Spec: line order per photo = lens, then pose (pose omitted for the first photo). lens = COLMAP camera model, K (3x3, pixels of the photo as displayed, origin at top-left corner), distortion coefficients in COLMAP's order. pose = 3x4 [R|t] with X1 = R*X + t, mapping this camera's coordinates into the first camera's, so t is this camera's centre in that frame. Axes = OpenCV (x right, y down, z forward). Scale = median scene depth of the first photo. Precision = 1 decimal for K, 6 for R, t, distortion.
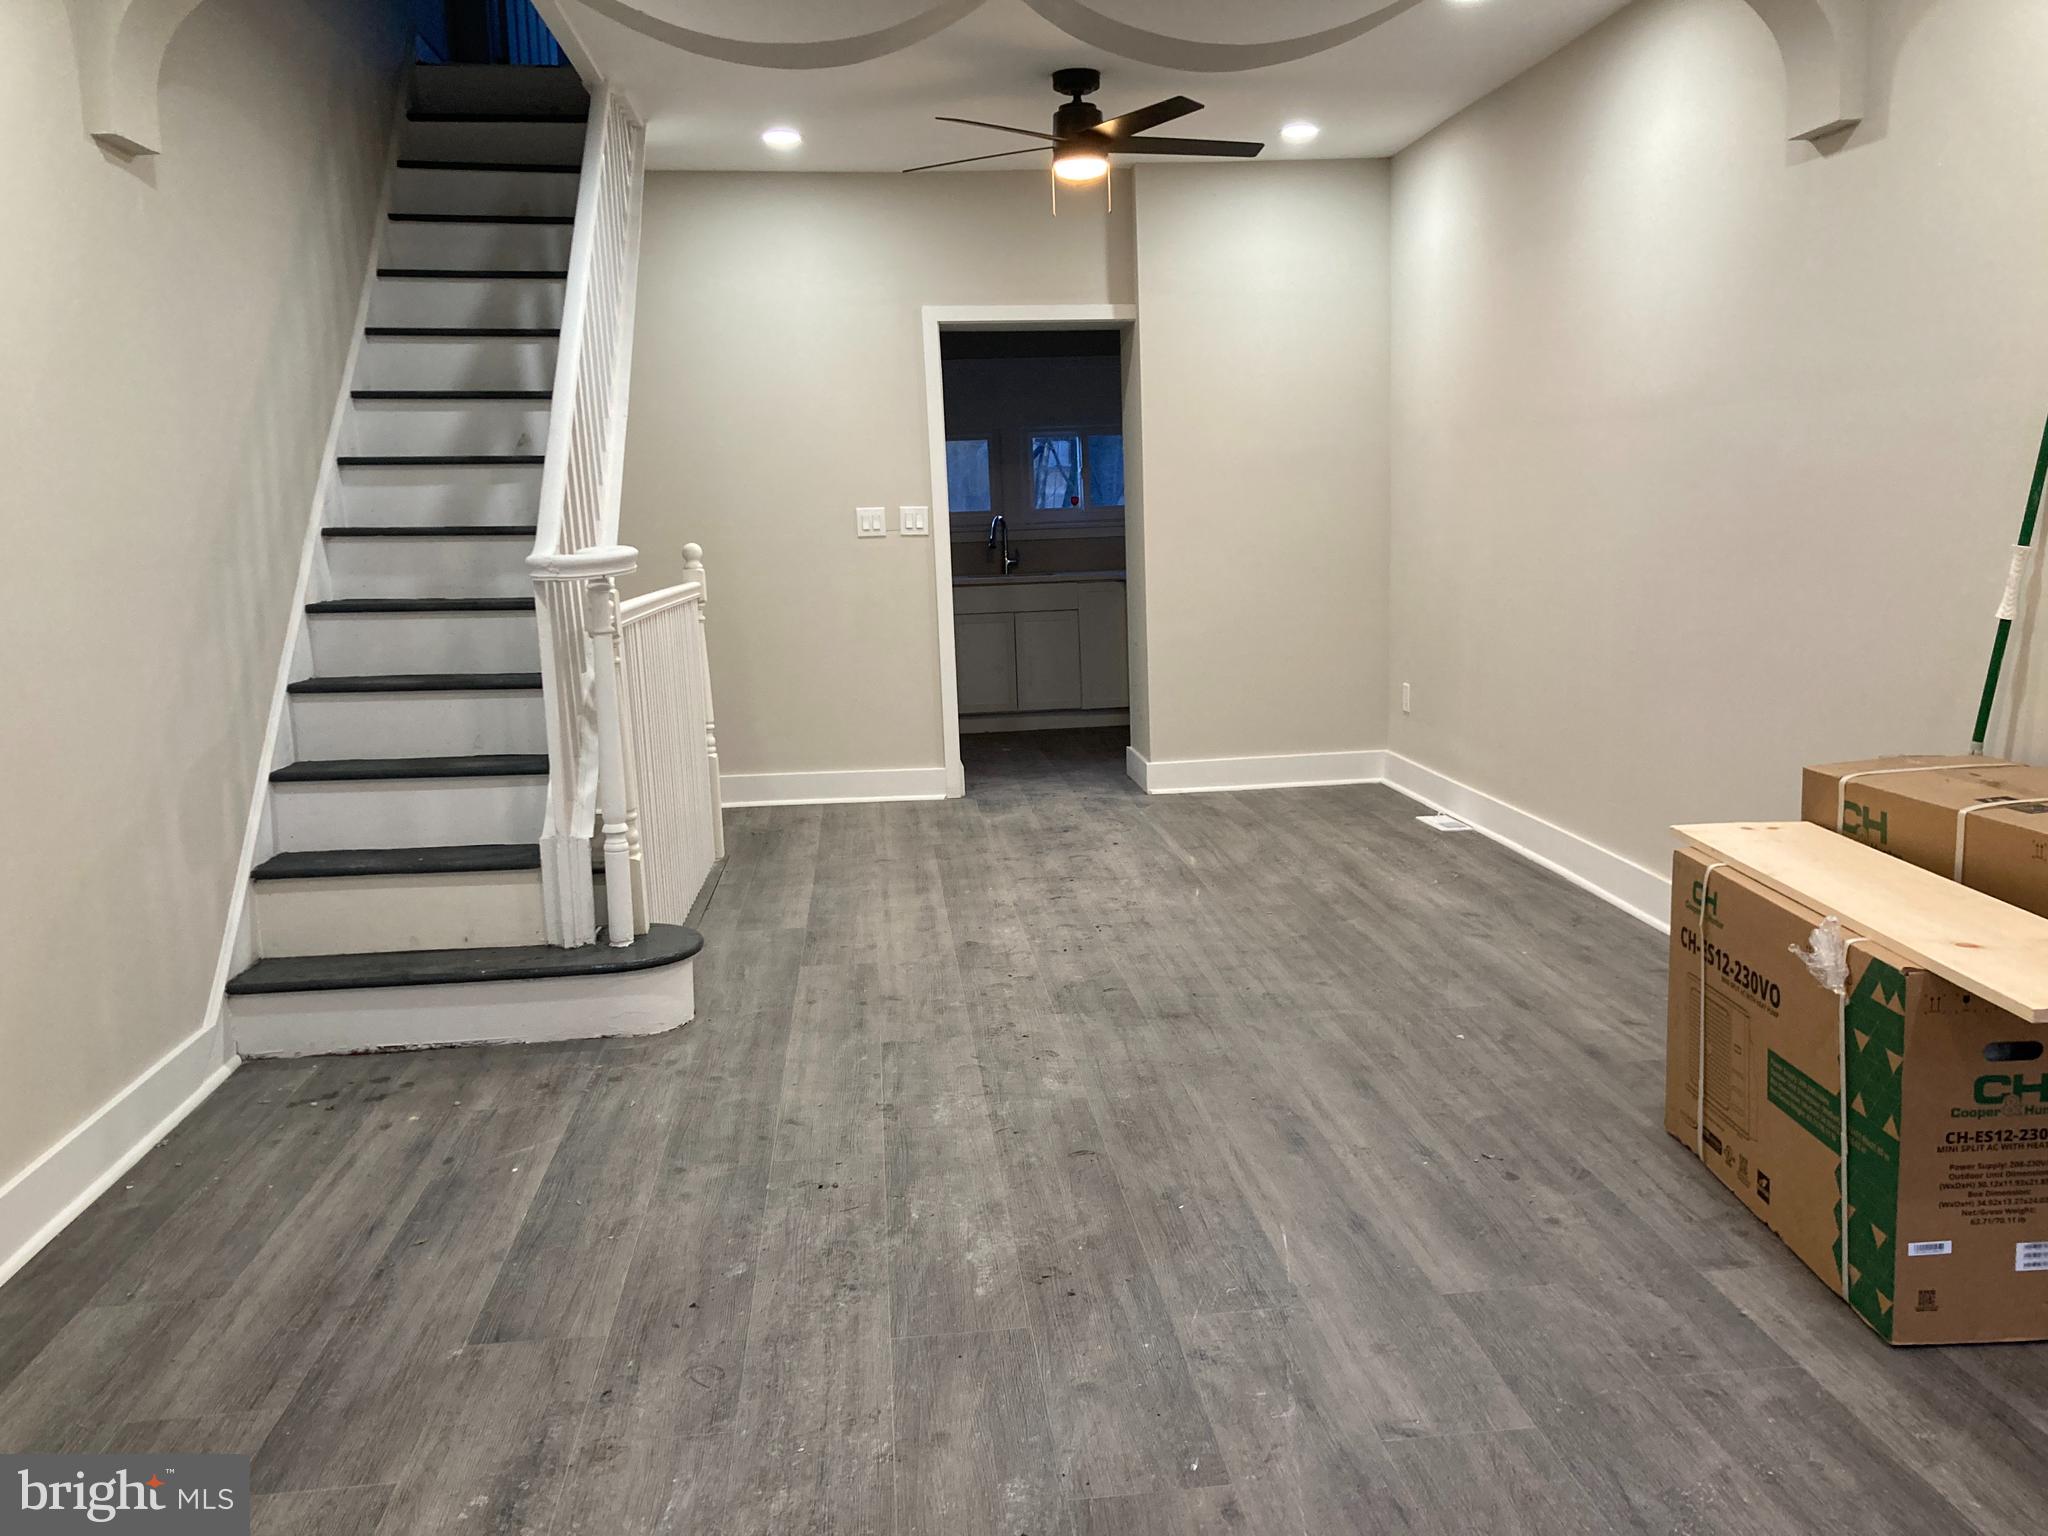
lens RADIAL K [[1648.7, 0, 1066.7], [0, 1648.7, 816.5], [0, 0, 1]] dist [0.018526, -0.004555]
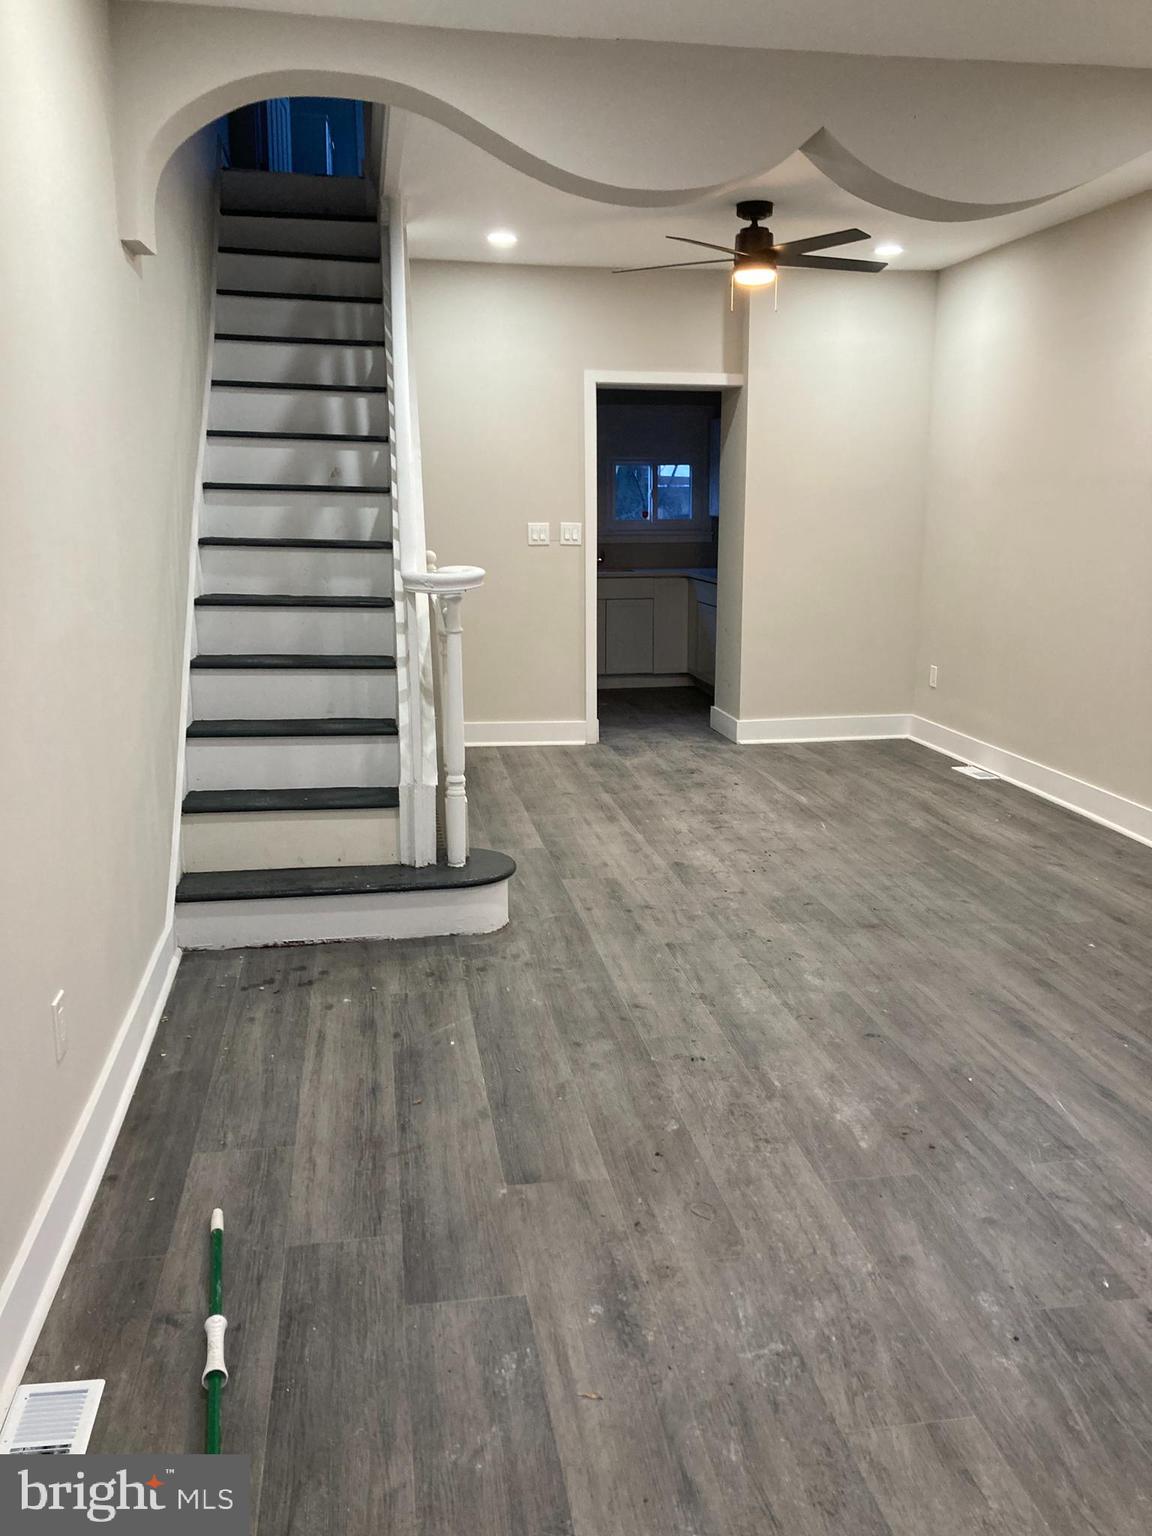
lens RADIAL K [[1243.7, 0, 587.3], [0, 1243.7, 770.7], [0, 0, 1]] dist [0.075591, -0.133084]
pose [[0.998160, 0.020030, 0.057231, -0.220132], [-0.021609, 0.999399, 0.027102, -0.027991], [-0.056654, -0.028289, 0.997993, -0.006280]]
